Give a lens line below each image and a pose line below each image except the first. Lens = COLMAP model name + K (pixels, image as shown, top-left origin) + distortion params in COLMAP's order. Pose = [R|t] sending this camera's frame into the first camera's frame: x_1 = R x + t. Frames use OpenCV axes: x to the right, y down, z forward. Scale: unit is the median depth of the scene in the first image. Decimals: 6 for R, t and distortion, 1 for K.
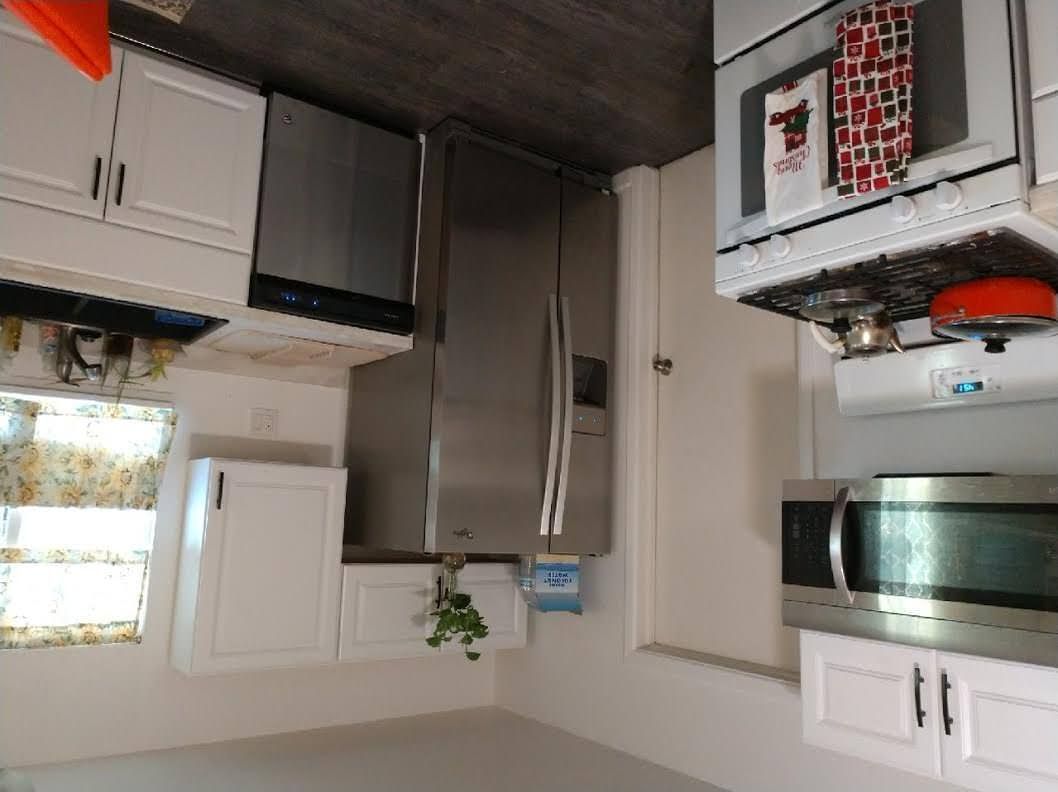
lens RADIAL K [[806.7, 0, 529.6], [0, 806.7, 392.9], [0, 0, 1]] dist [0.038981, -0.033969]
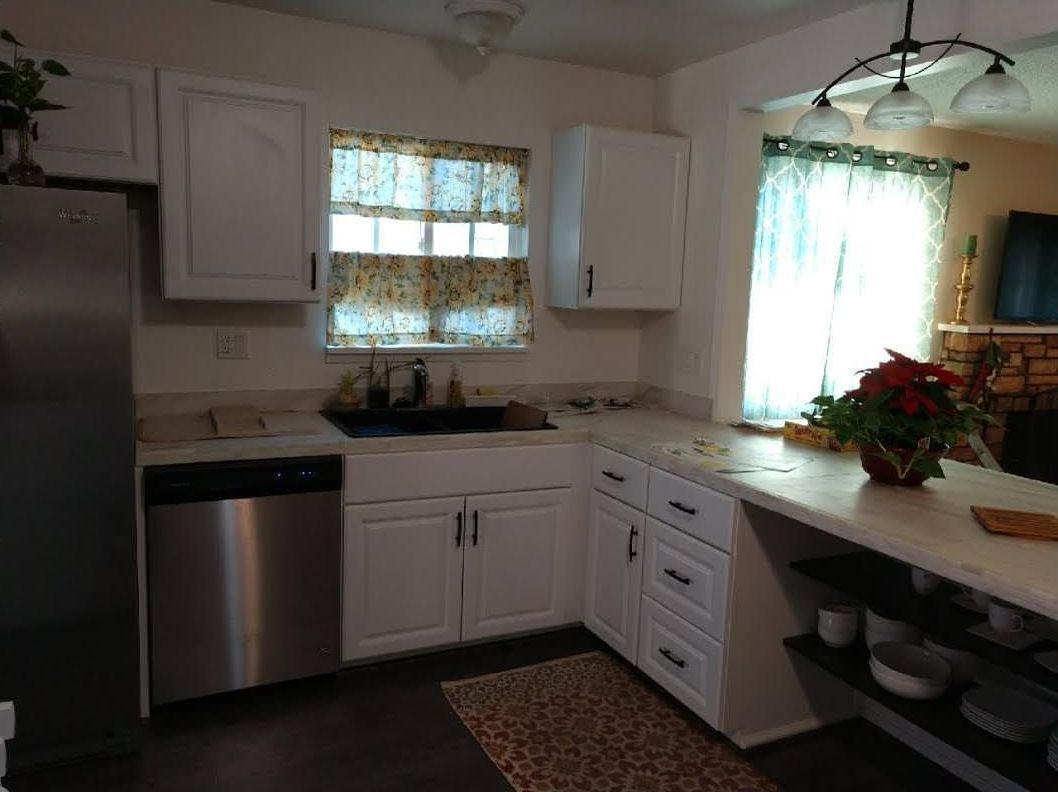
lens RADIAL K [[806.7, 0, 529.6], [0, 806.7, 392.9], [0, 0, 1]] dist [0.038981, -0.033969]
pose [[-0.464783, 0.150153, -0.872600, 0.387593], [-0.113947, -0.987464, -0.109225, 0.050309], [-0.878062, 0.048664, 0.476066, 0.288553]]
